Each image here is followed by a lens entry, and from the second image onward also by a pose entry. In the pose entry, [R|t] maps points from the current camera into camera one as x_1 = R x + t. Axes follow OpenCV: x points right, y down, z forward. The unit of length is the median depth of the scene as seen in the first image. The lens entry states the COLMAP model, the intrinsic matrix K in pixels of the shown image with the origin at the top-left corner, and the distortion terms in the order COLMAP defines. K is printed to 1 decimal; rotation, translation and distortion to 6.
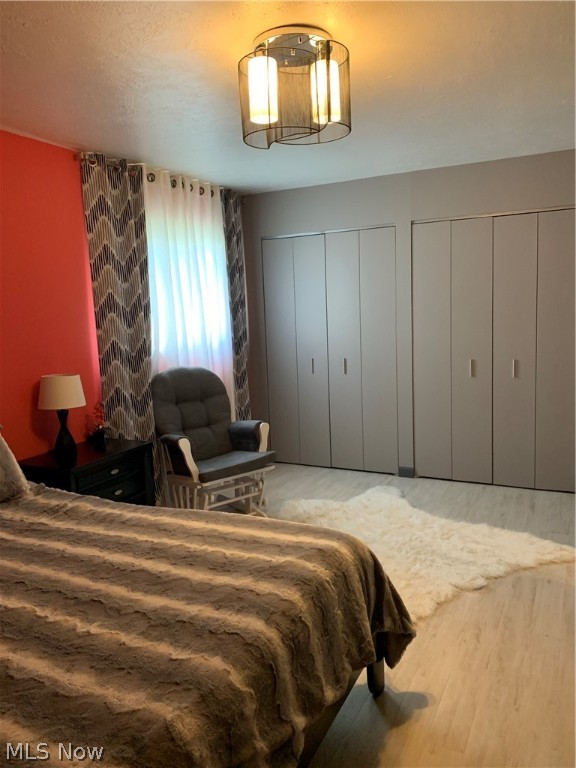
lens RADIAL K [[580.0, 0, 295.2], [0, 580.0, 378.8], [0, 0, 1]] dist [0.044058, -0.045082]
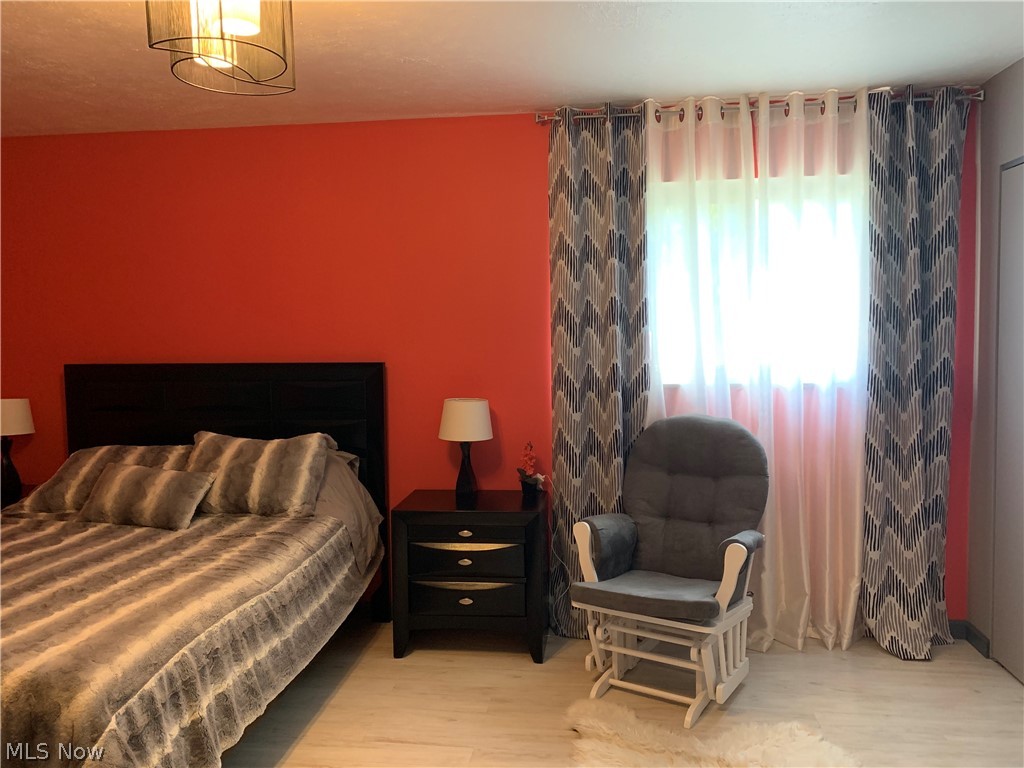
lens RADIAL K [[773.4, 0, 511.6], [0, 773.4, 377.1], [0, 0, 1]] dist [0.044058, -0.045082]
pose [[0.299761, 0.103506, -0.948383, 0.693063], [-0.111801, 0.991058, 0.072826, -0.131504], [0.947441, 0.084200, 0.308653, 0.761742]]
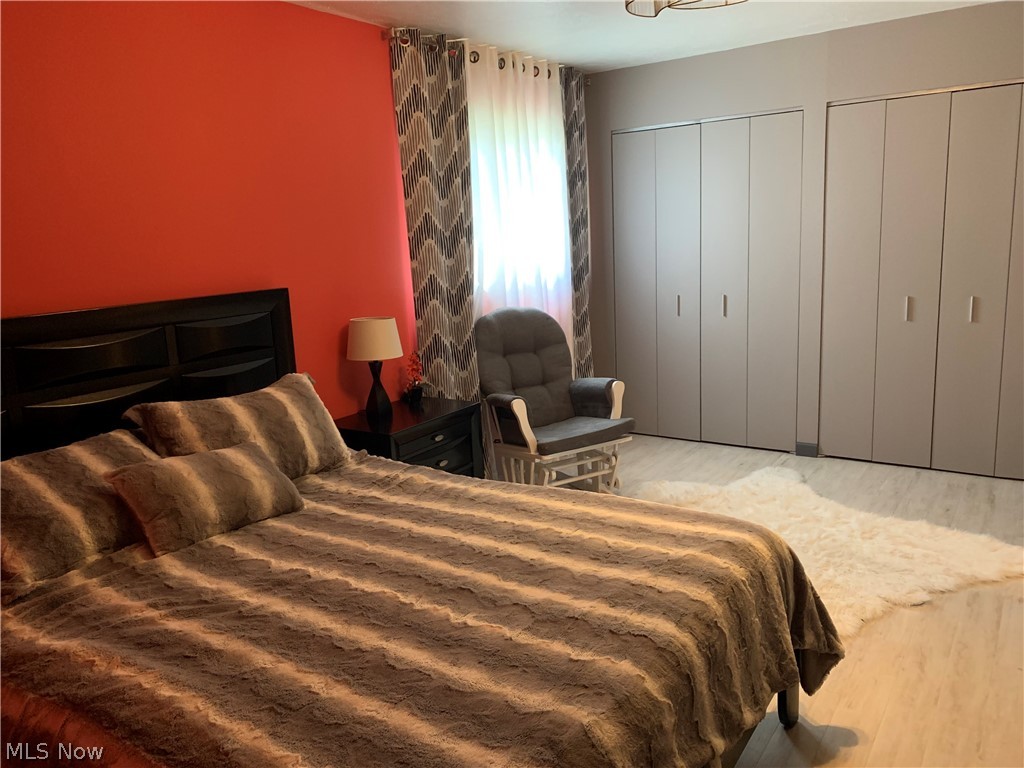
lens RADIAL K [[773.4, 0, 516.5], [0, 773.4, 385.6], [0, 0, 1]] dist [0.044058, -0.045082]
pose [[0.990457, 0.014778, -0.137025, -0.060223], [-0.003351, 0.996523, 0.083249, -0.003342], [0.137778, -0.081995, 0.987063, -0.036975]]
